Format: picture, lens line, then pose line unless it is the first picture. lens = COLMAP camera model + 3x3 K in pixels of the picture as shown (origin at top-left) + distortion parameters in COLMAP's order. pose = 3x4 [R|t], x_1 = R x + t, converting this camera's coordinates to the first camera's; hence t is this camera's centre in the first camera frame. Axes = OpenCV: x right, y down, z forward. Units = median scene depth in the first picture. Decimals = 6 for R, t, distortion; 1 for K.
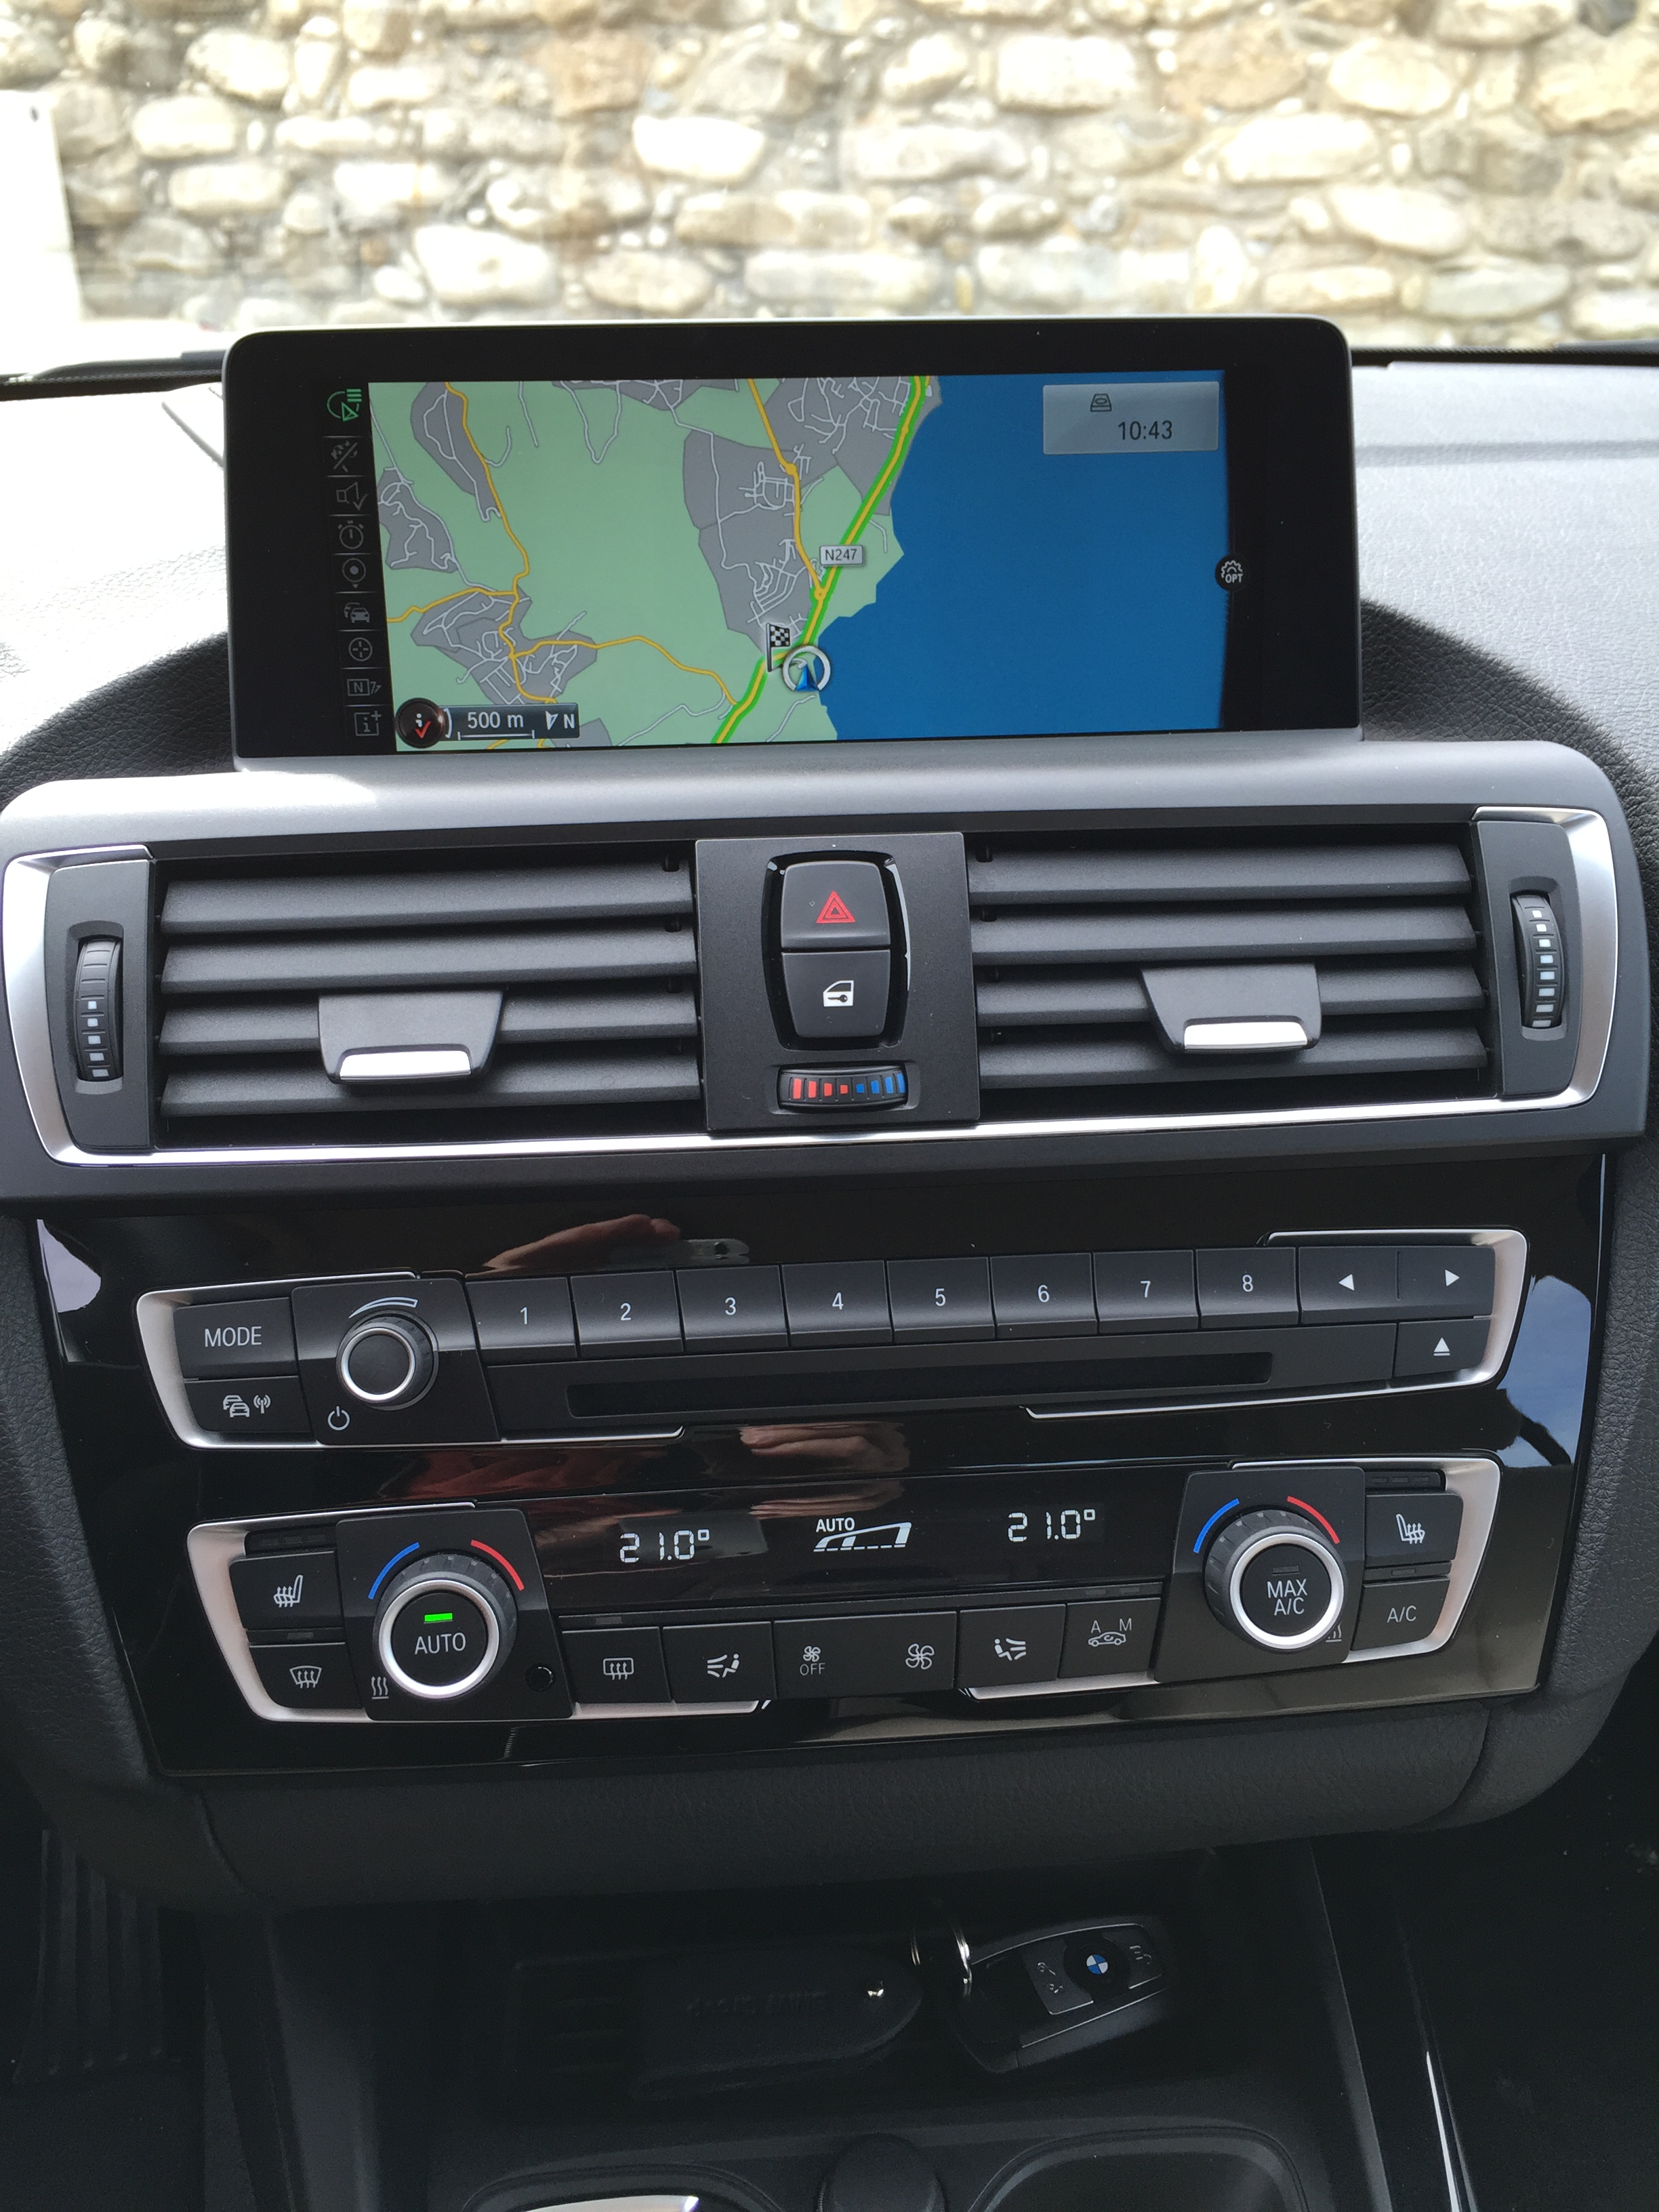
lens RADIAL K [[1866.8, 0, 826.6], [0, 1866.8, 1111.1], [0, 0, 1]] dist [0.037413, -0.047132]
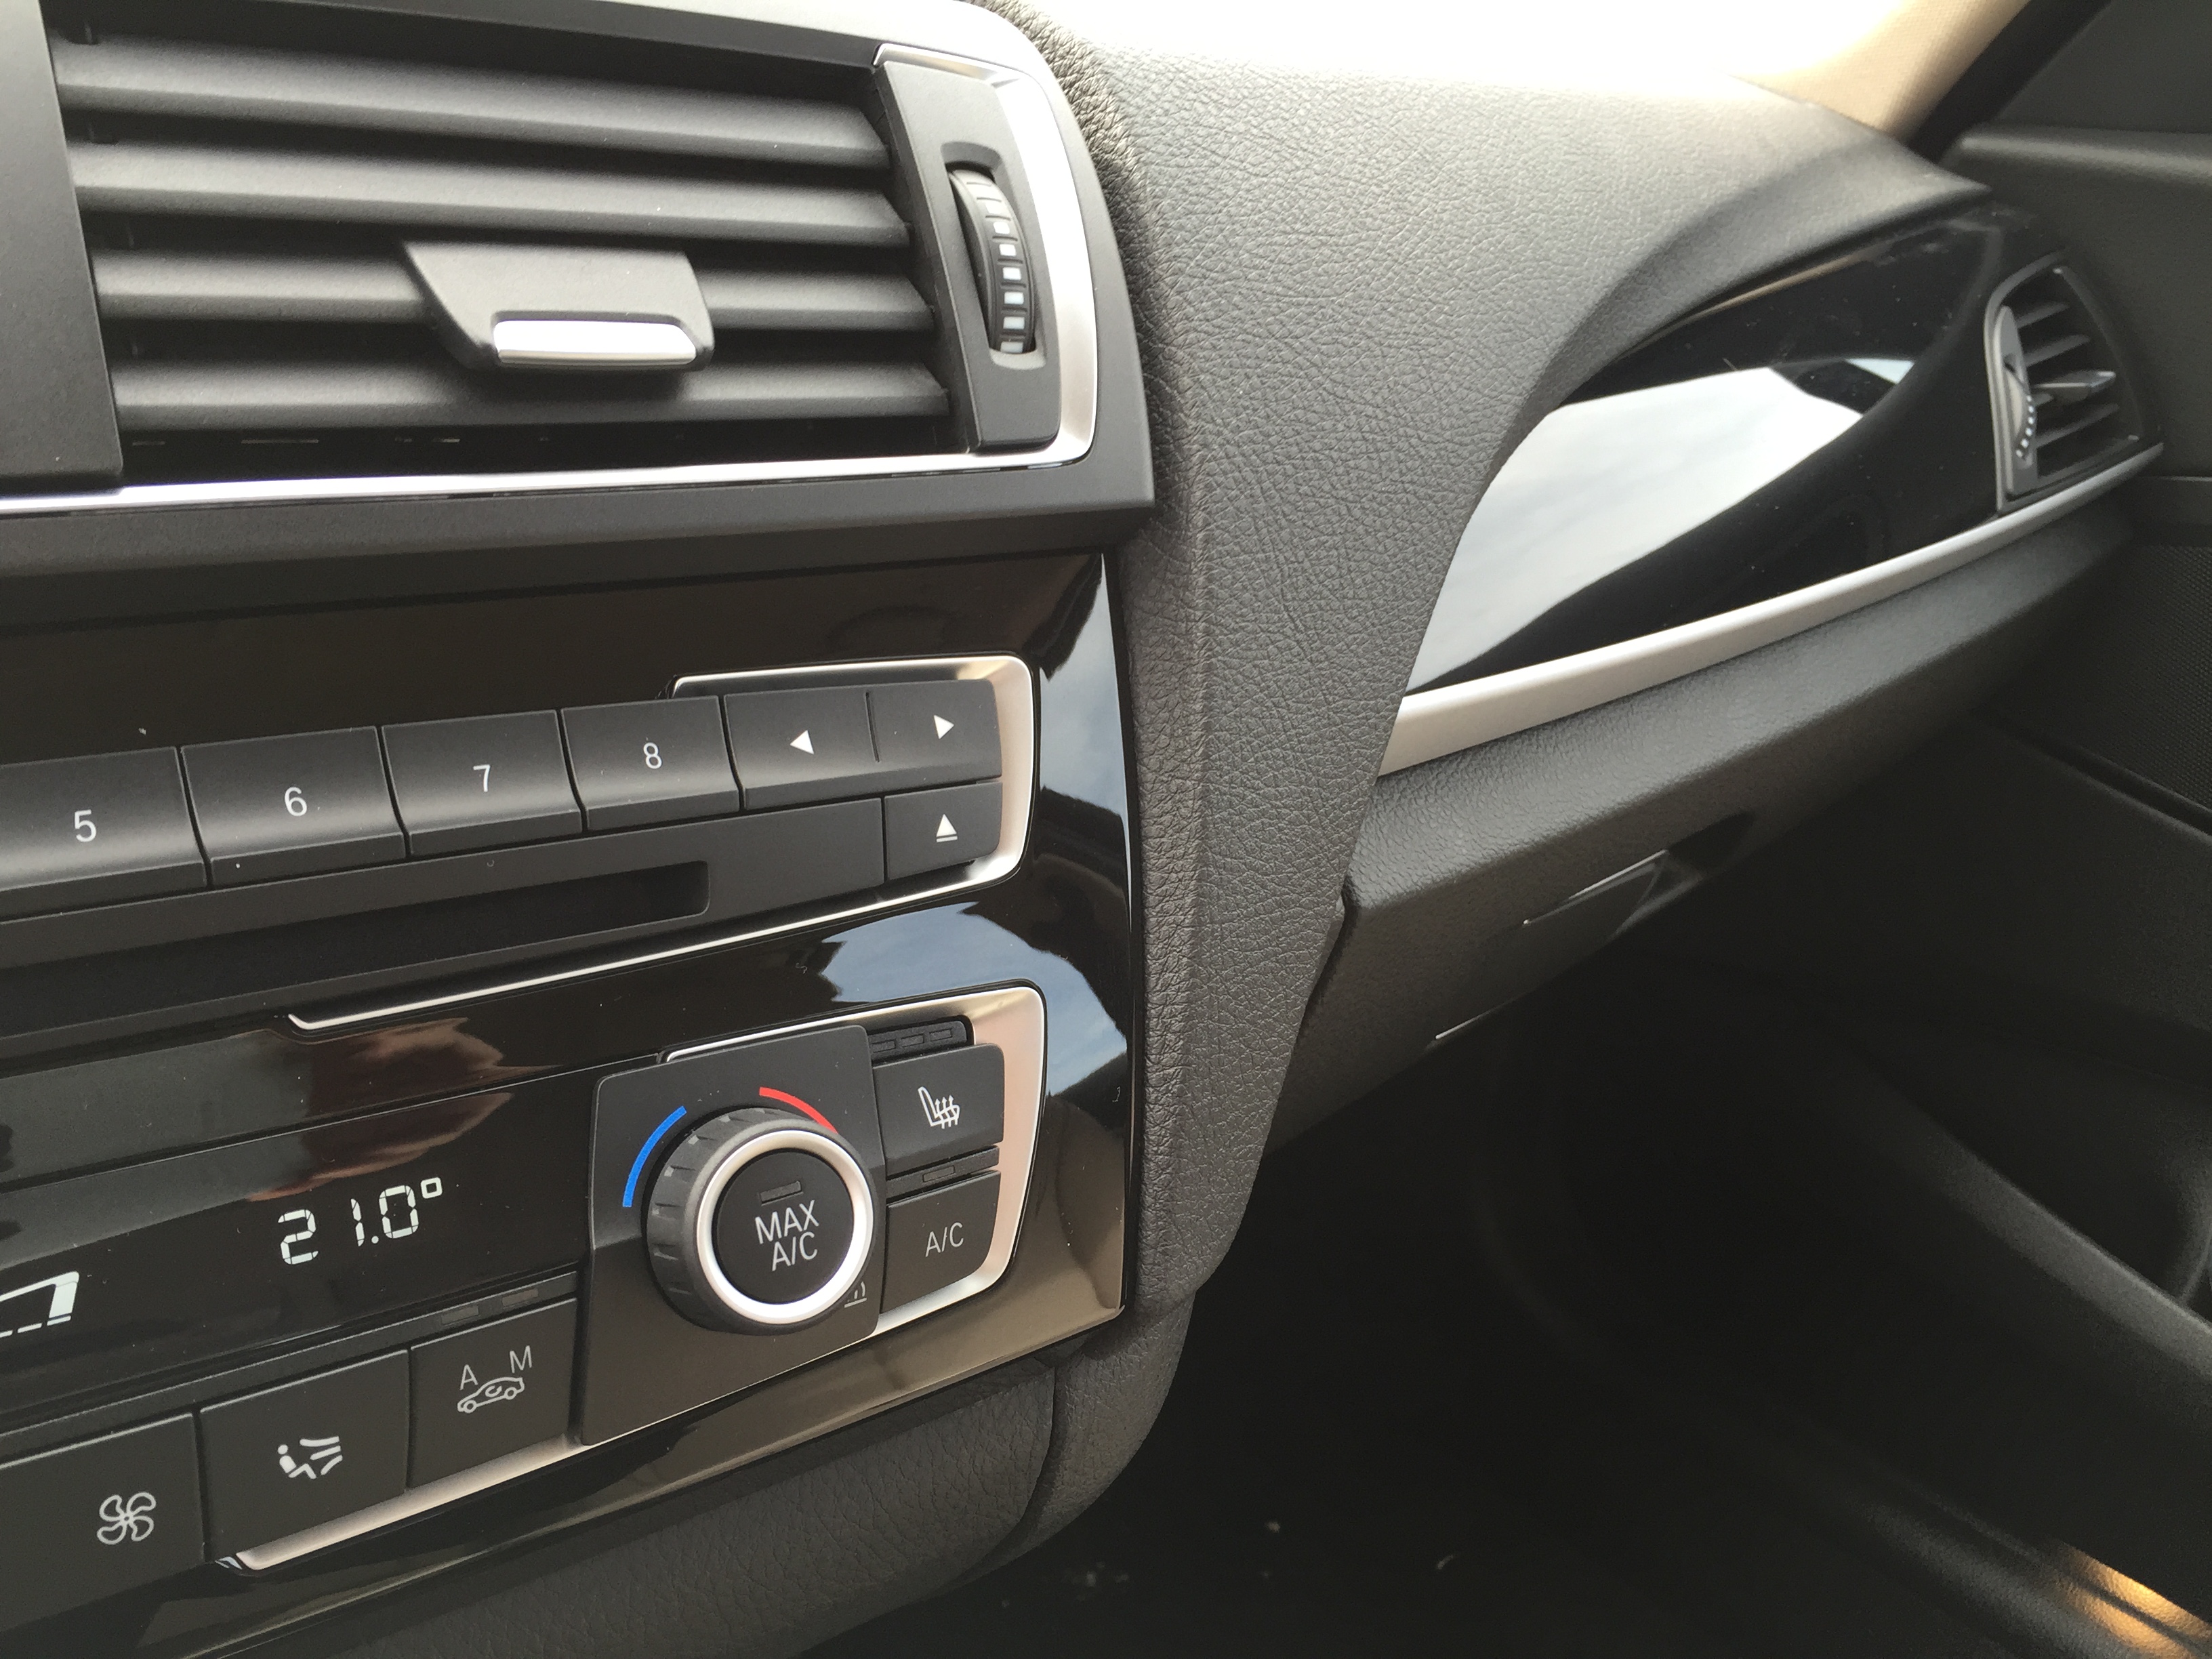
lens RADIAL K [[1866.8, 0, 1107.9], [0, 1866.8, 825.8], [0, 0, 1]] dist [0.037413, -0.047132]
pose [[0.852319, -0.104021, 0.512574, 0.035000], [0.143083, 0.989011, -0.037213, 0.159313], [-0.503071, 0.105058, 0.857836, 0.397851]]
